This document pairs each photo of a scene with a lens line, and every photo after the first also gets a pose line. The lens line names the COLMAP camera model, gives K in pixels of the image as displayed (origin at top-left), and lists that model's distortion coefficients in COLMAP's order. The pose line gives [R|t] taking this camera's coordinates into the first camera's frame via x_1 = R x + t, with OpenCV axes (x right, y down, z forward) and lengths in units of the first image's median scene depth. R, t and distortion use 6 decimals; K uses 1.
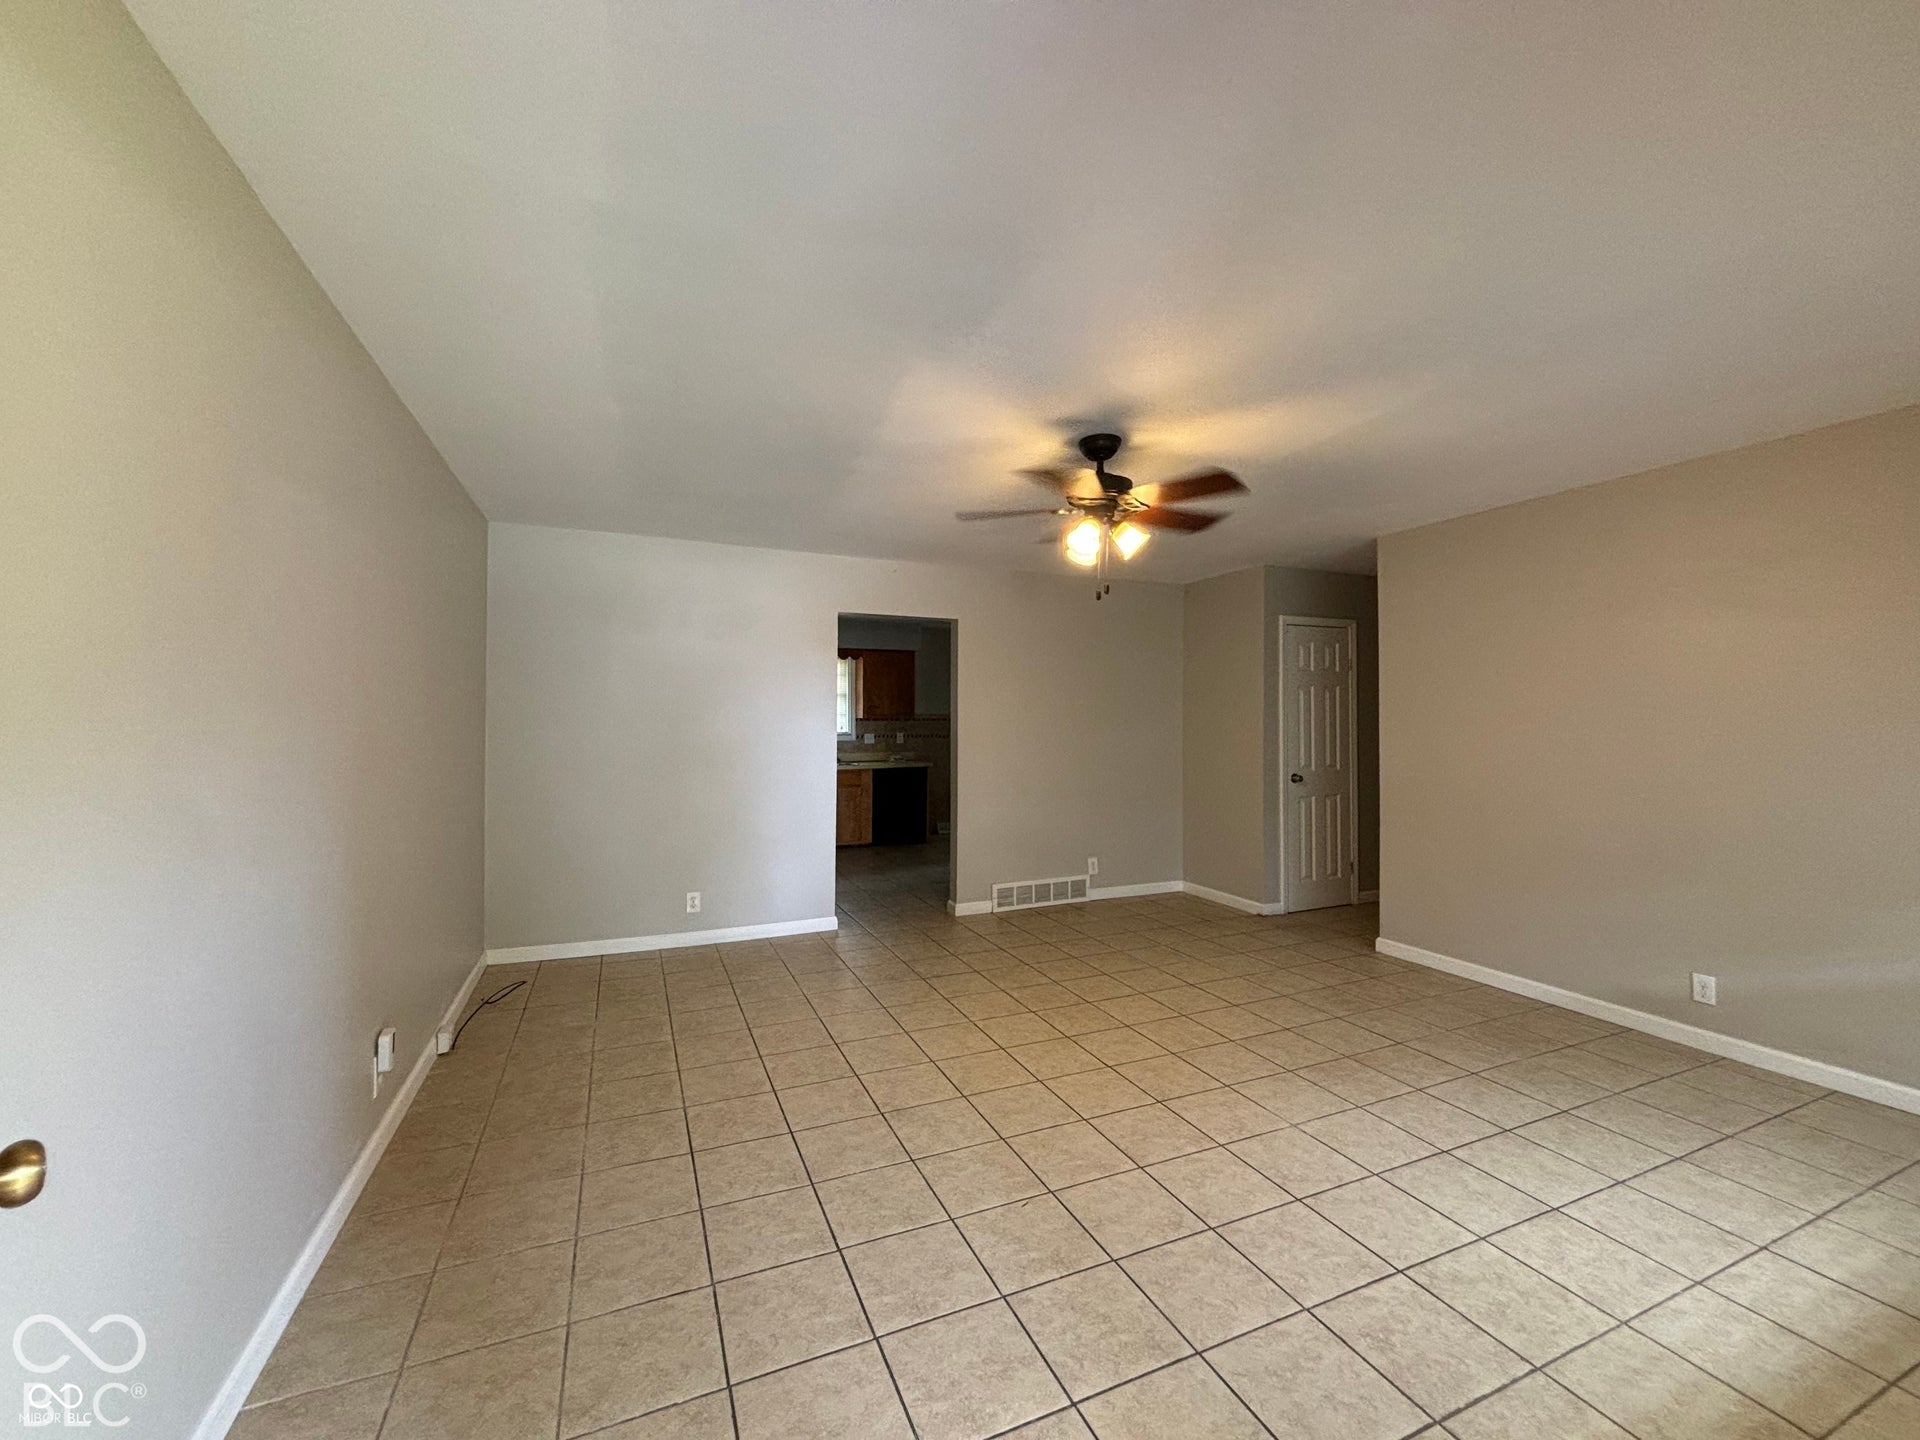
lens RADIAL K [[762.9, 0, 960.0], [0, 762.9, 720.0], [0, 0, 1]] dist [-0.001141, 0.000018]
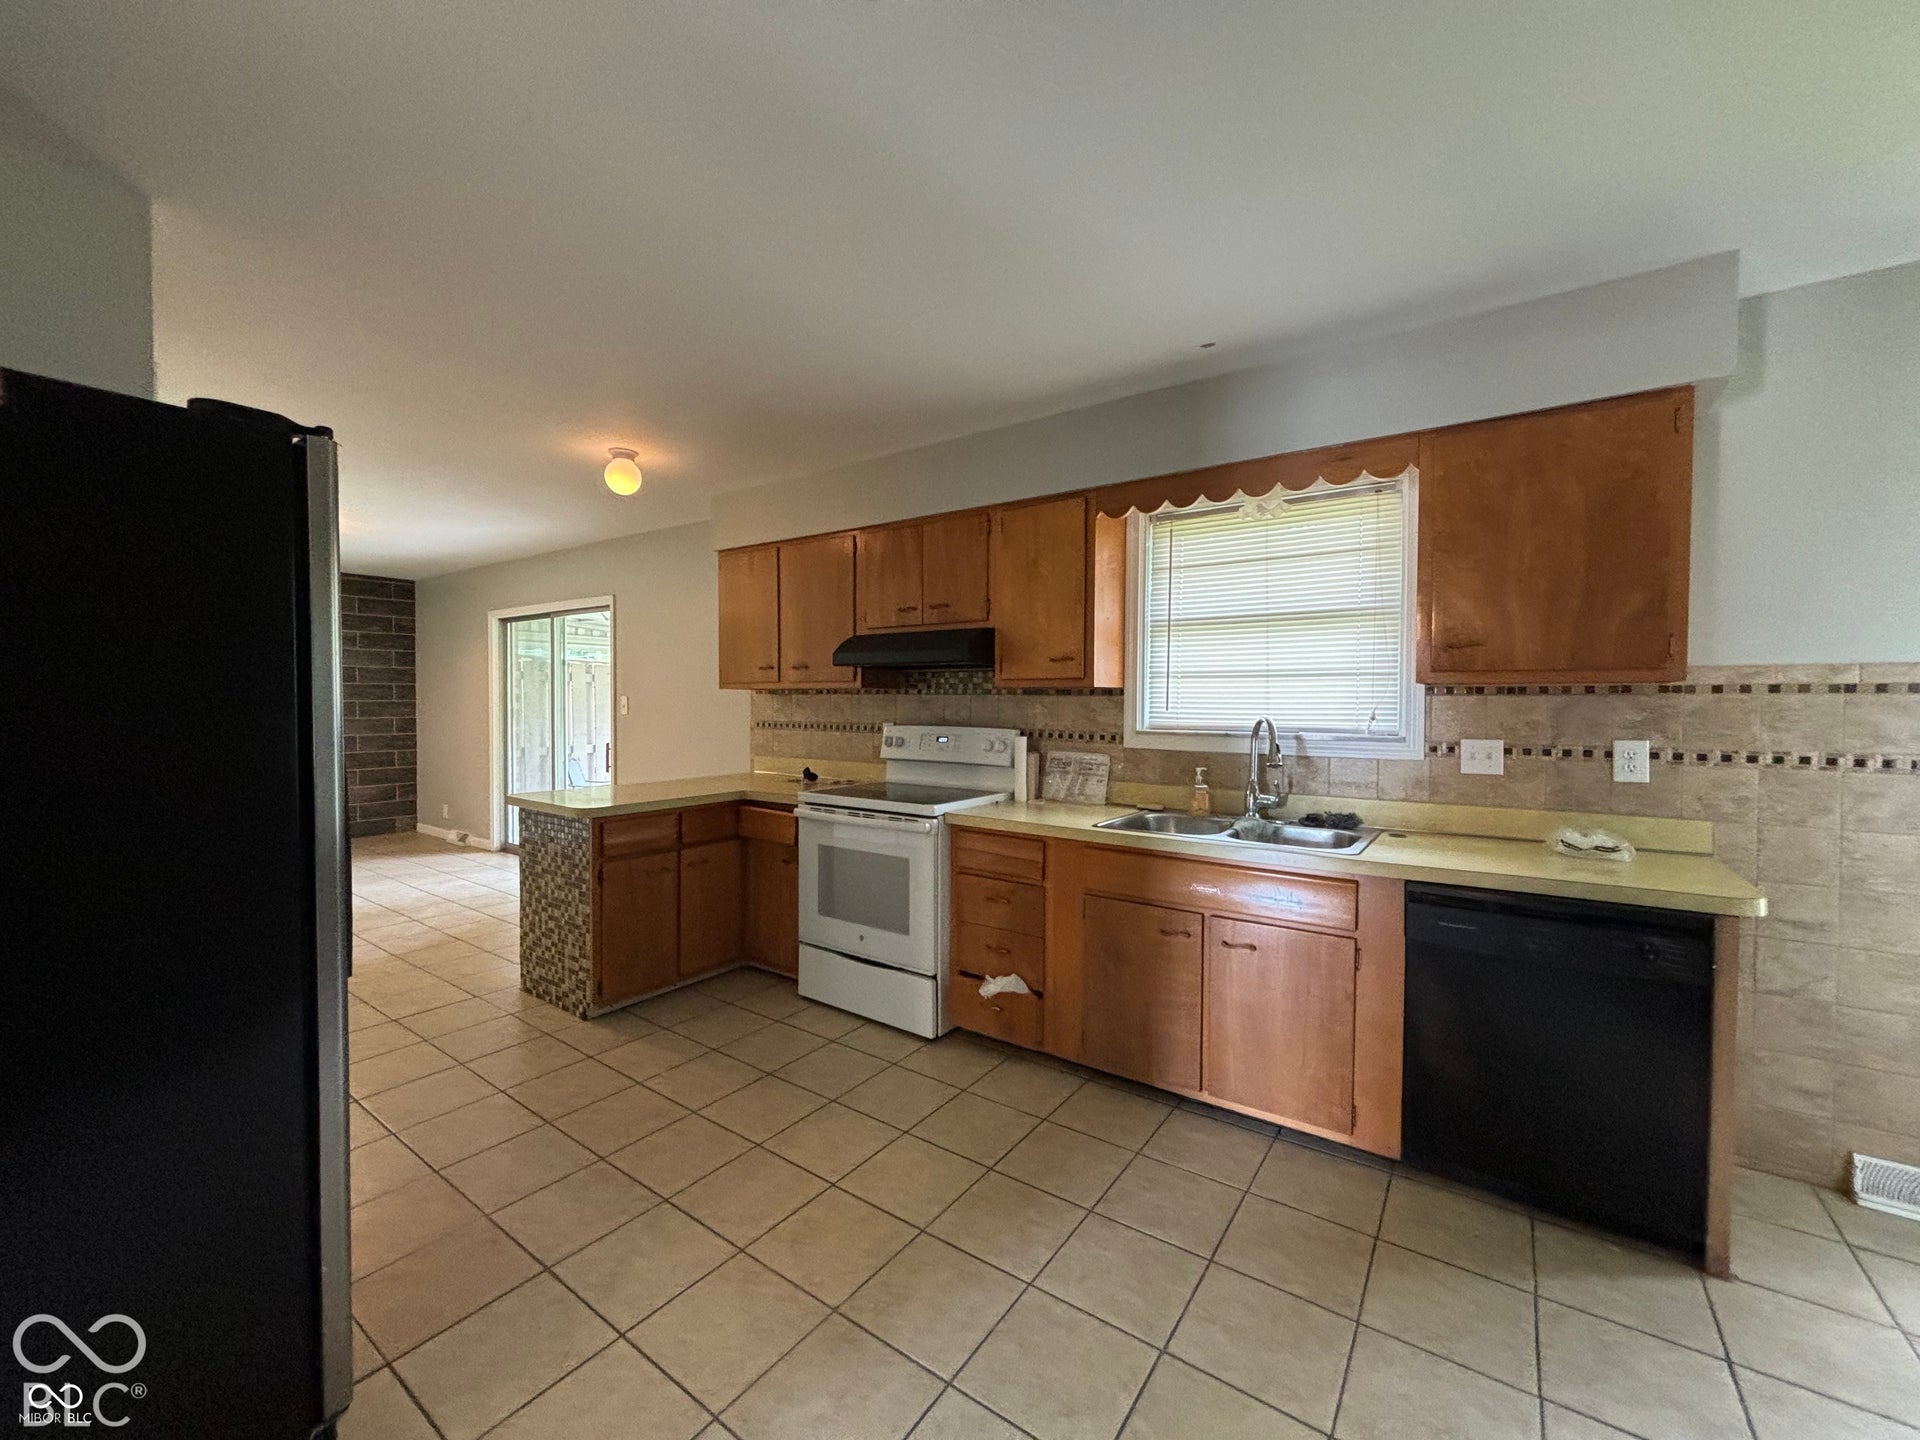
lens RADIAL K [[762.9, 0, 960.0], [0, 762.9, 720.0], [0, 0, 1]] dist [-0.001141, 0.000018]
pose [[0.516500, 0.024466, -0.855938, 0.023920], [0.000905, 0.999576, 0.029118, 0.002029], [0.856287, -0.015814, 0.516258, 0.688967]]
